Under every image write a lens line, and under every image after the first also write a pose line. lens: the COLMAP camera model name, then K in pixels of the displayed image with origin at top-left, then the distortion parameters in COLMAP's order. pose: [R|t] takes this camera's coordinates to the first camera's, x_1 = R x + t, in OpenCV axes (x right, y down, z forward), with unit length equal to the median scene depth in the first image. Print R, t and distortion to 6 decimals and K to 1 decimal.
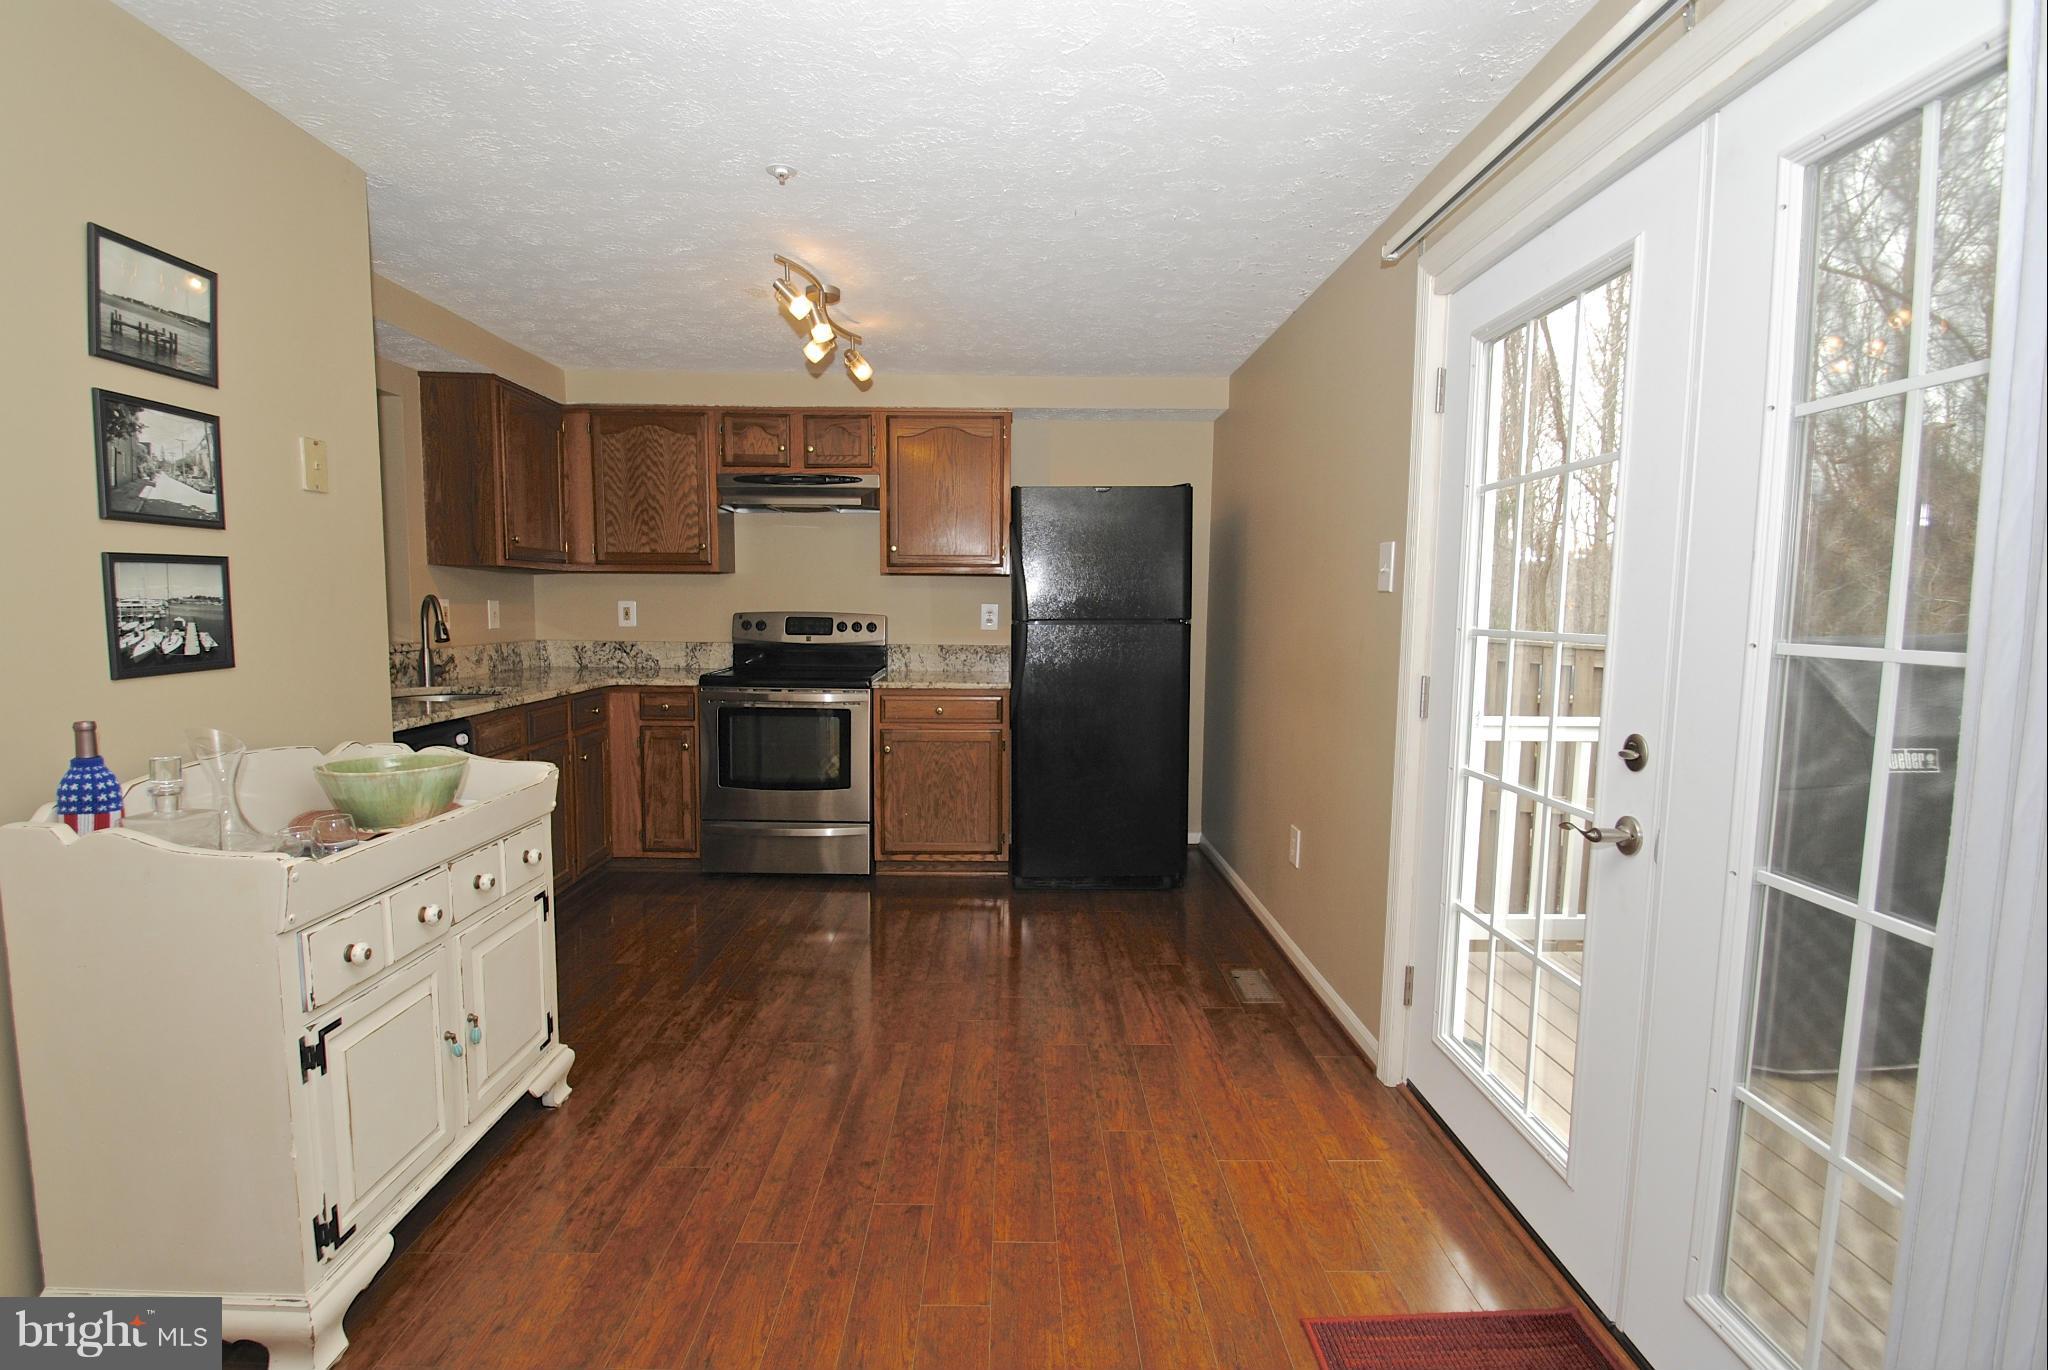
lens RADIAL K [[976.5, 0, 1010.8], [0, 976.5, 697.1], [0, 0, 1]] dist [0.003272, -0.016788]
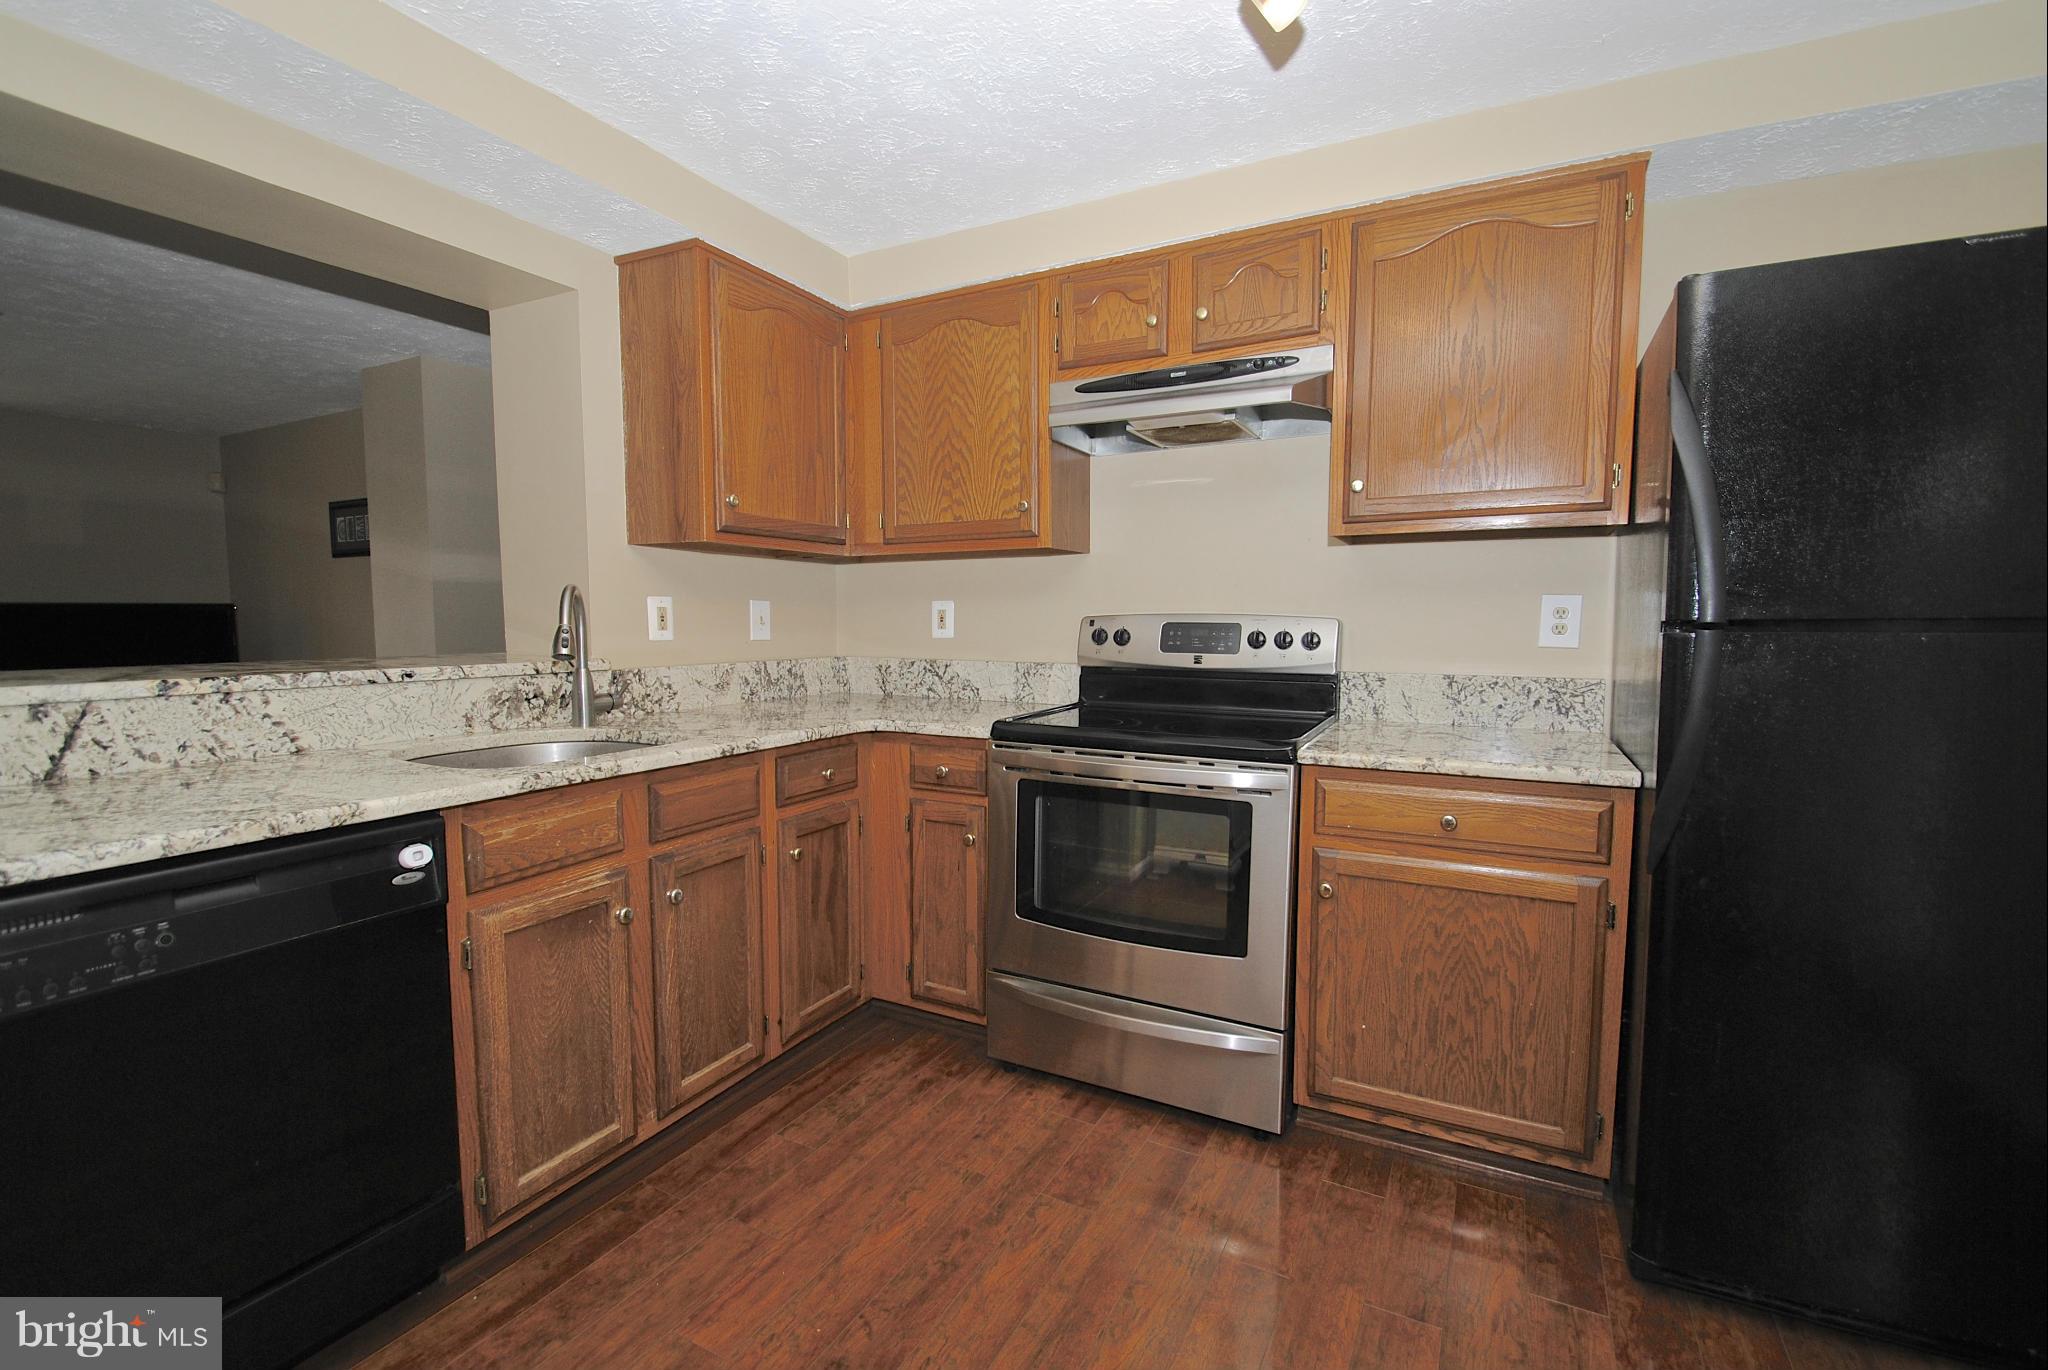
lens RADIAL K [[896.8, 0, 1011.8], [0, 896.8, 695.4], [0, 0, 1]] dist [0.015971, -0.020909]
pose [[0.879262, 0.032491, -0.475229, -0.087857], [-0.039380, 0.999214, -0.004544, -0.056617], [0.474708, 0.022710, 0.879850, 0.851609]]
